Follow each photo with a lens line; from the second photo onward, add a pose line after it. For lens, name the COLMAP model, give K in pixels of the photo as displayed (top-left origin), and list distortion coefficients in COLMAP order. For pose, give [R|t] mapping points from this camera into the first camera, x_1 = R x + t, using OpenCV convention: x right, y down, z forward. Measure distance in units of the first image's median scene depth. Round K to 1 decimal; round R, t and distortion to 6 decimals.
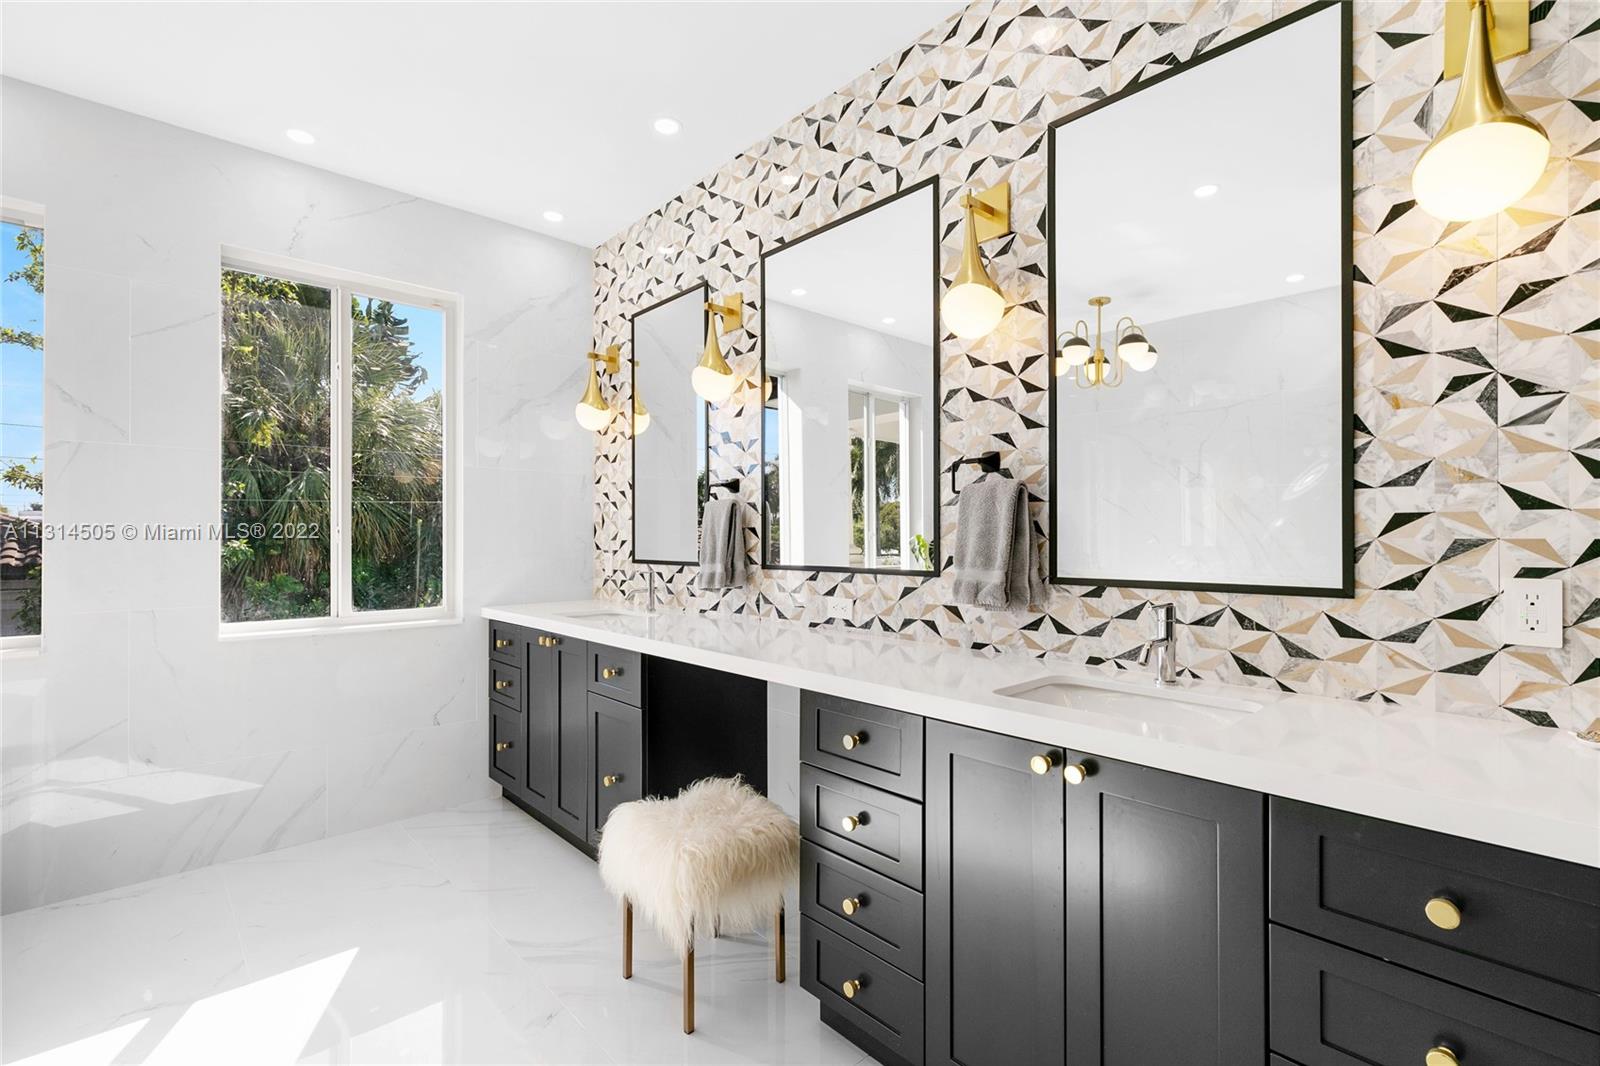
lens RADIAL K [[737.0, 0, 803.6], [0, 737.0, 543.0], [0, 0, 1]] dist [0.000241, -0.001326]
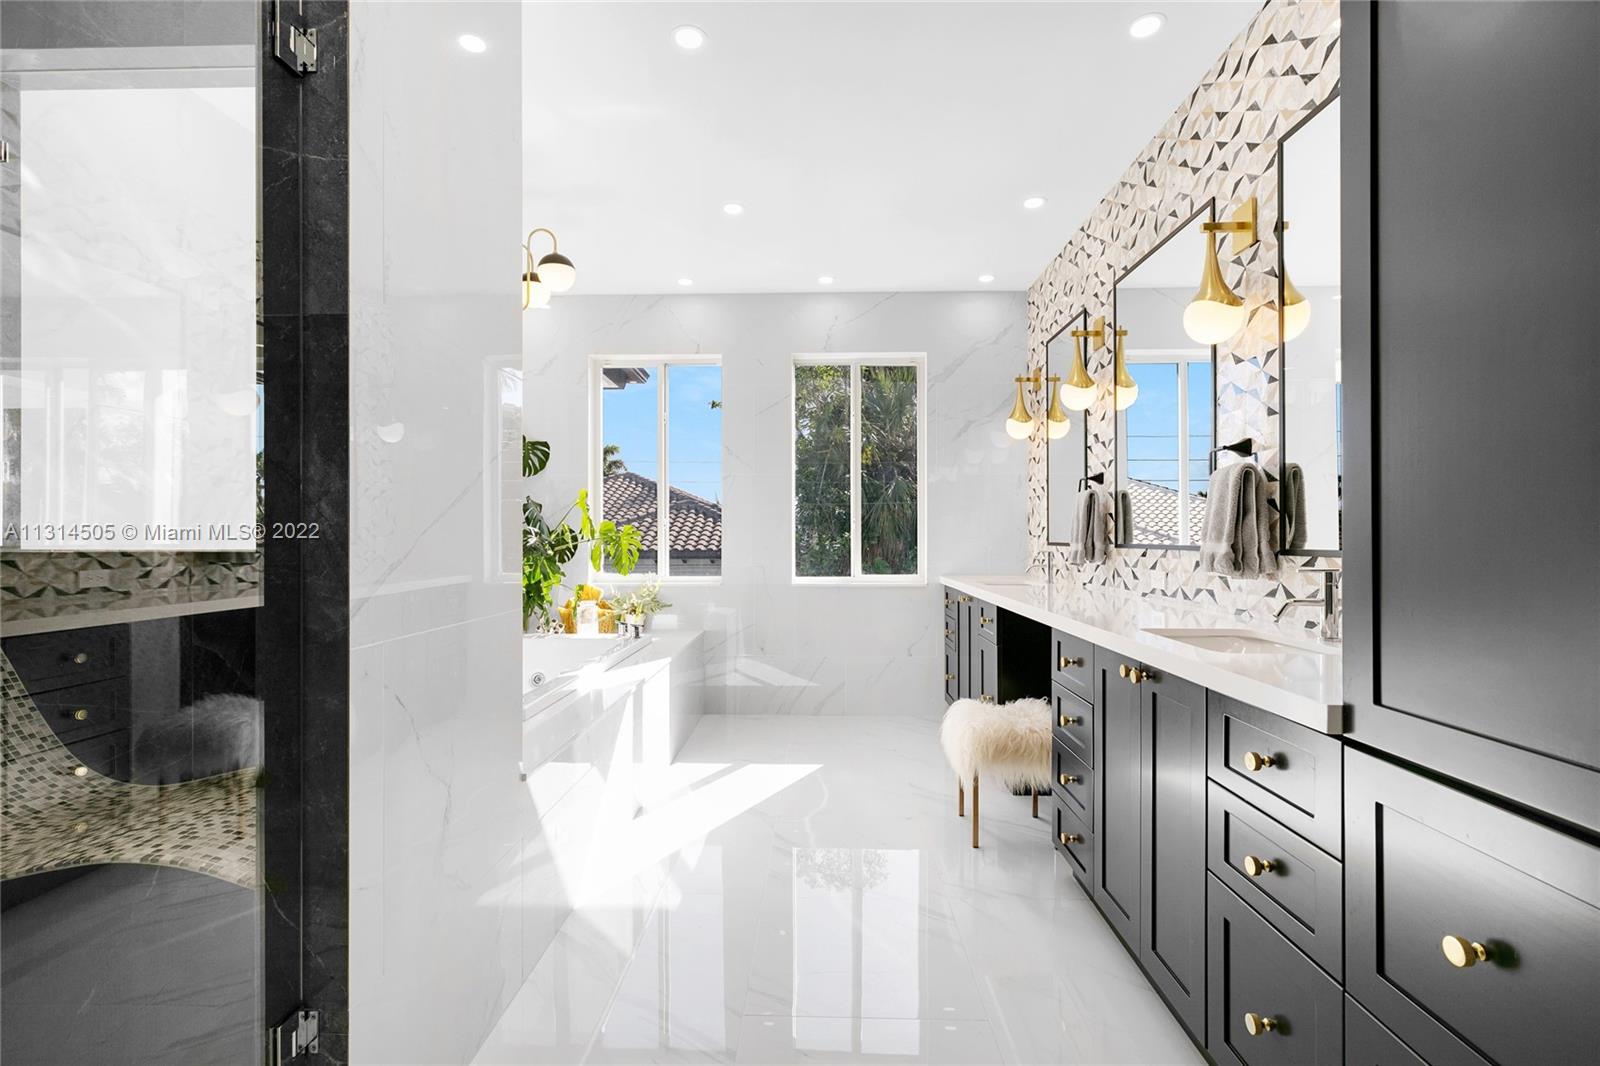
lens RADIAL K [[737.0, 0, 798.5], [0, 737.0, 533.7], [0, 0, 1]] dist [0.000241, -0.001326]
pose [[0.718558, -0.008454, -0.695416, 0.461153], [0.004942, 0.999963, -0.007050, 0.021653], [0.695449, 0.001630, 0.718573, -0.235676]]
